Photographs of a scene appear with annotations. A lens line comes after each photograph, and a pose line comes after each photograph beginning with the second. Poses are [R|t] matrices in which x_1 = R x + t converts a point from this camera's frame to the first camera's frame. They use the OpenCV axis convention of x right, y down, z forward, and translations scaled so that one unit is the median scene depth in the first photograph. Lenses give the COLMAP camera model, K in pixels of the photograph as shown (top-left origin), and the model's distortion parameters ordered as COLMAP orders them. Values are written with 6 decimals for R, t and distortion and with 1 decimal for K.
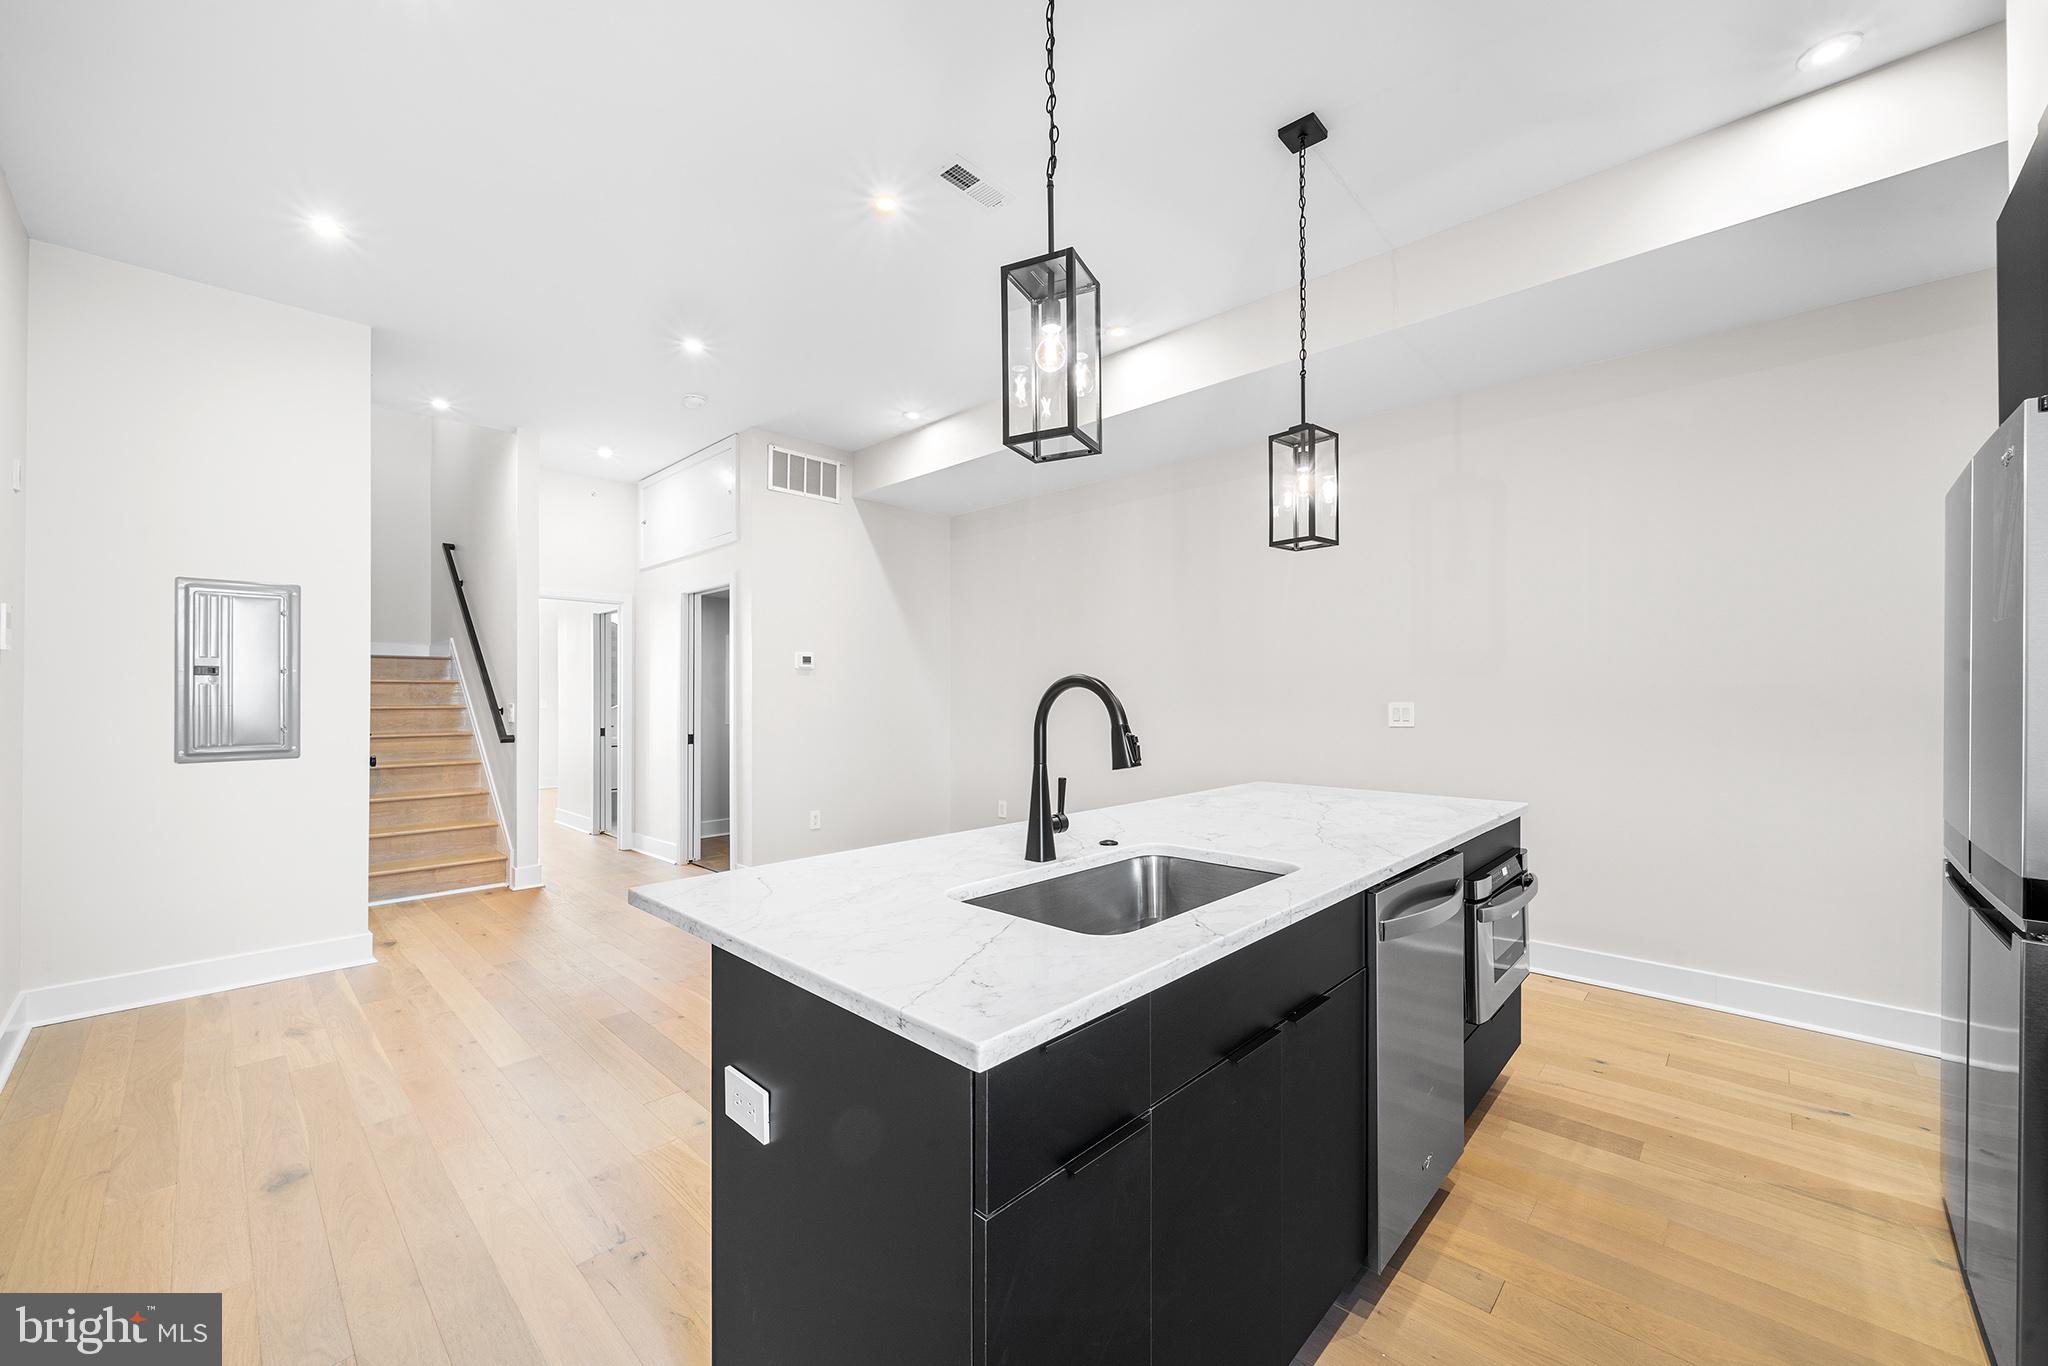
lens RADIAL K [[784.6, 0, 1021.5], [0, 784.6, 689.6], [0, 0, 1]] dist [-0.002745, -0.000136]
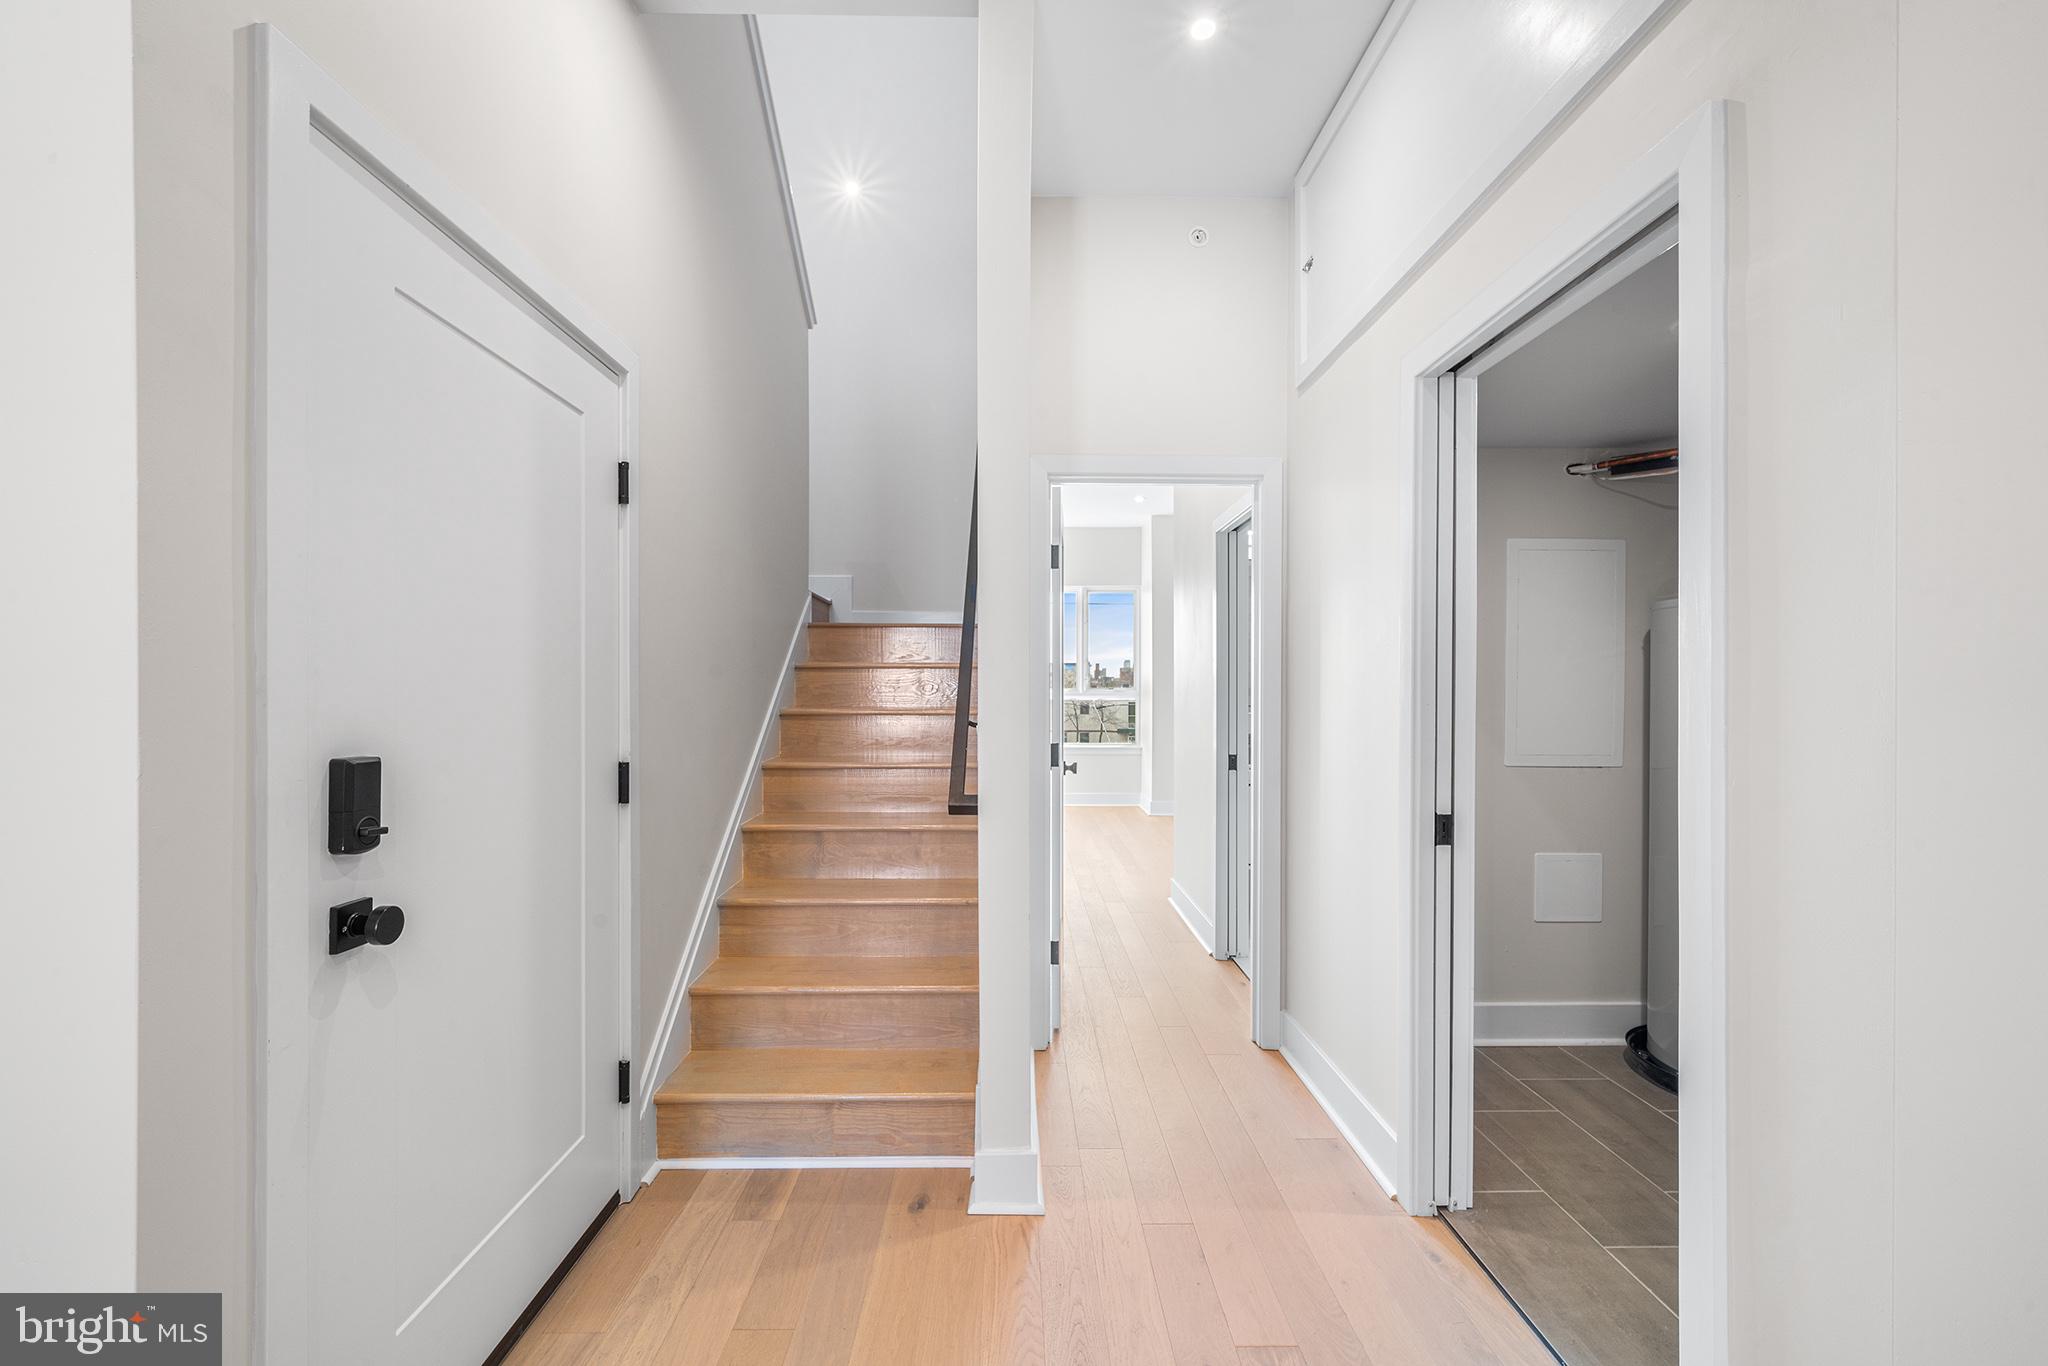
lens RADIAL K [[815.7, 0, 1019.9], [0, 815.7, 696.2], [0, 0, 1]] dist [0.001409, 0.000113]
pose [[0.700145, 0.008804, -0.713947, -0.733485], [0.003278, 0.999874, 0.015545, 0.006903], [0.713993, -0.013224, 0.700028, 1.545350]]
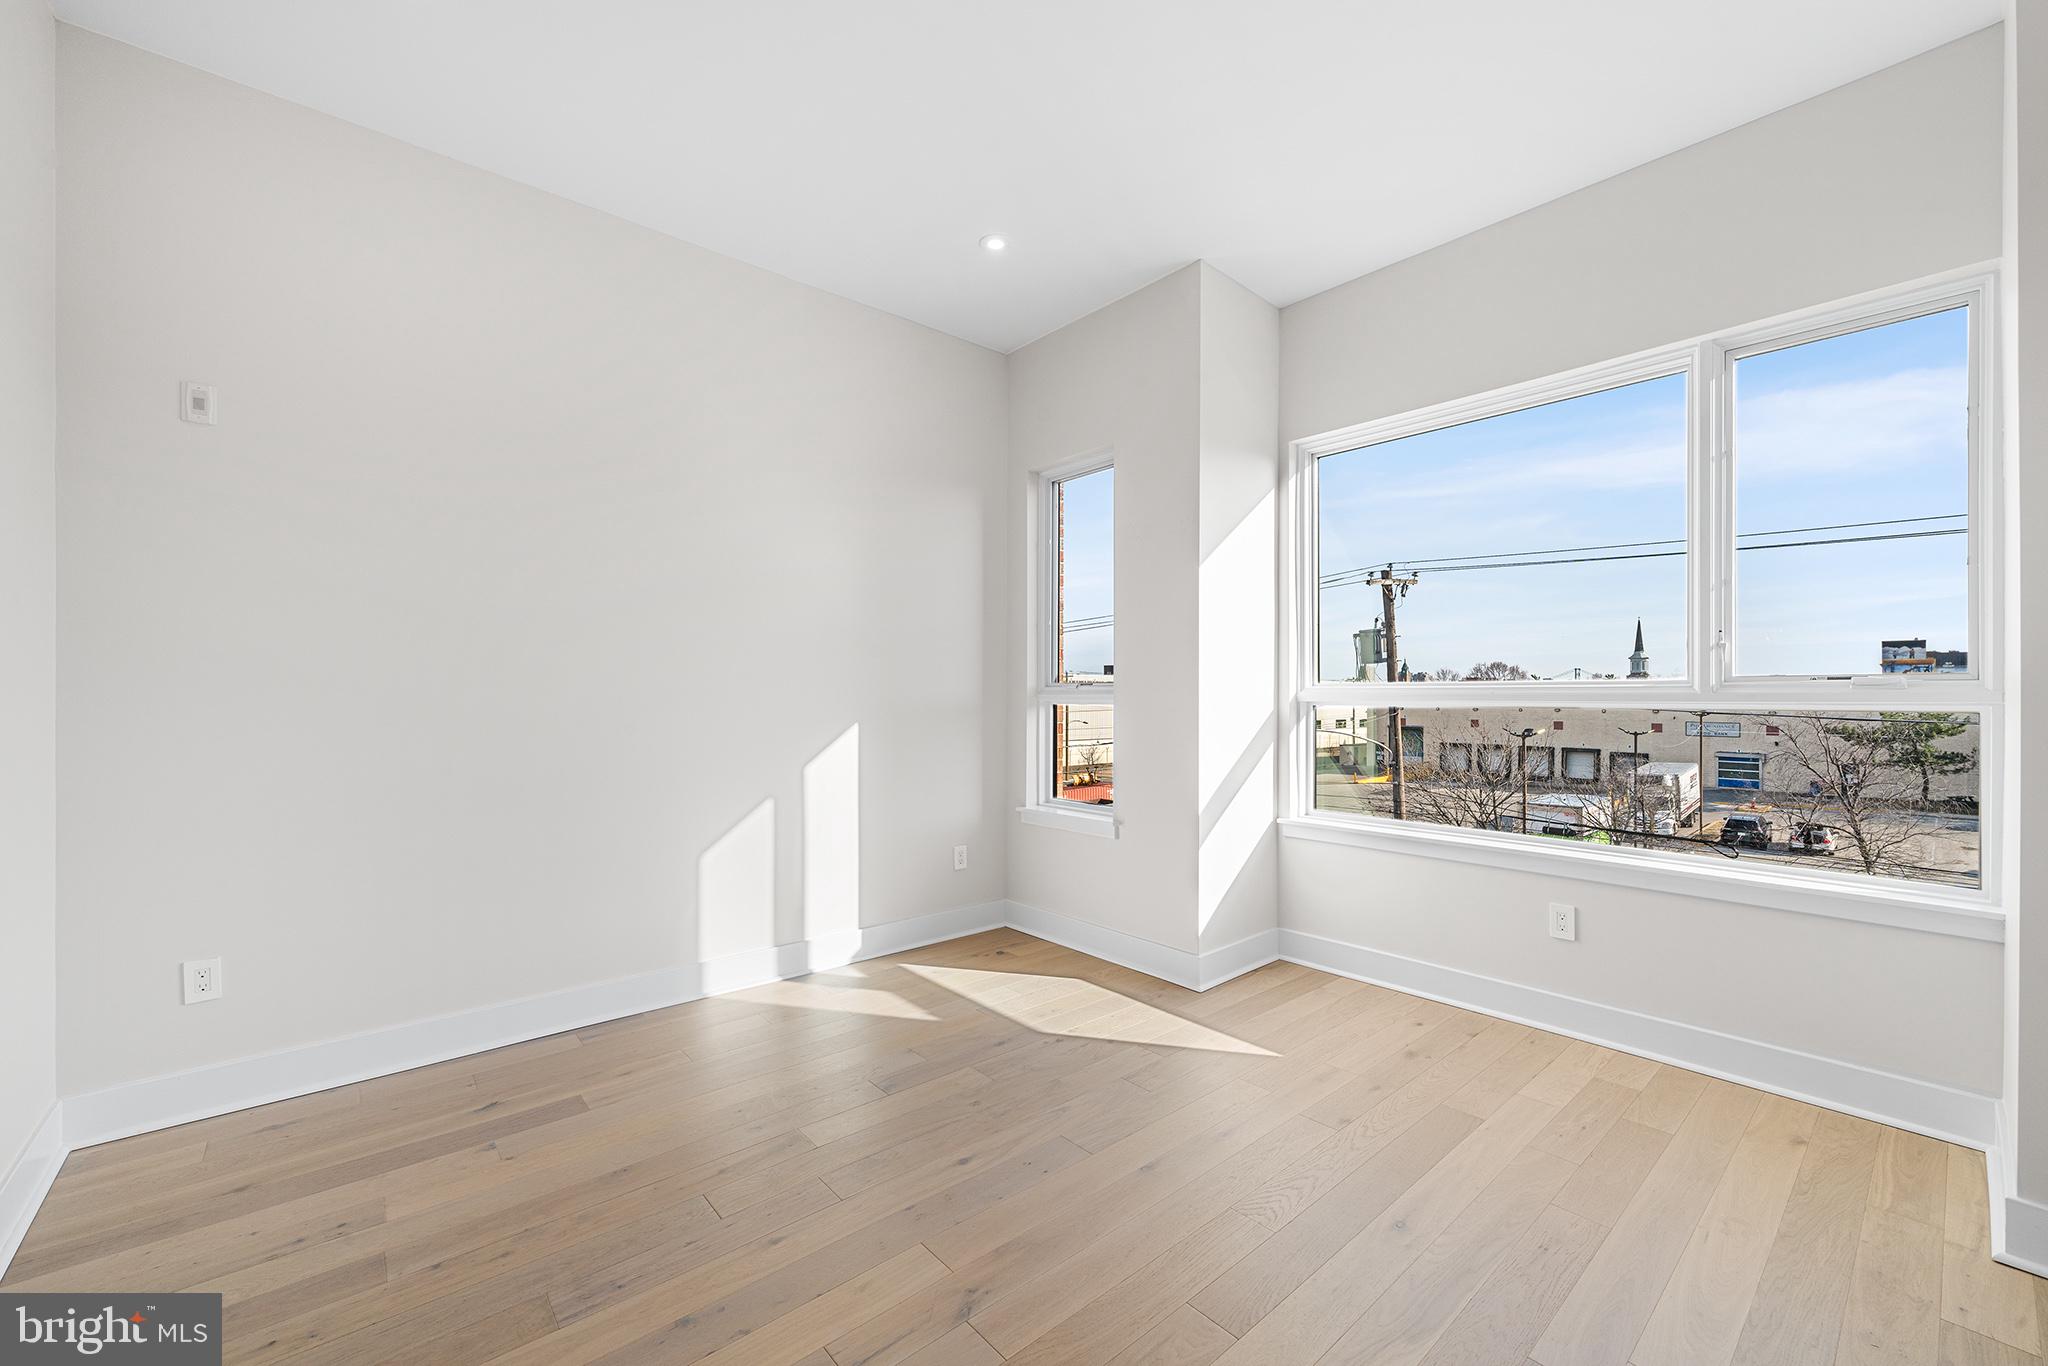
lens RADIAL K [[809.0, 0, 1025.2], [0, 809.0, 695.8], [0, 0, 1]] dist [-0.000161, -0.000240]
pose [[-0.093320, 0.000892, -0.995636, -1.982942], [0.003836, 0.999992, 0.000537, 0.053138], [0.995629, -0.003770, -0.093323, 3.512875]]
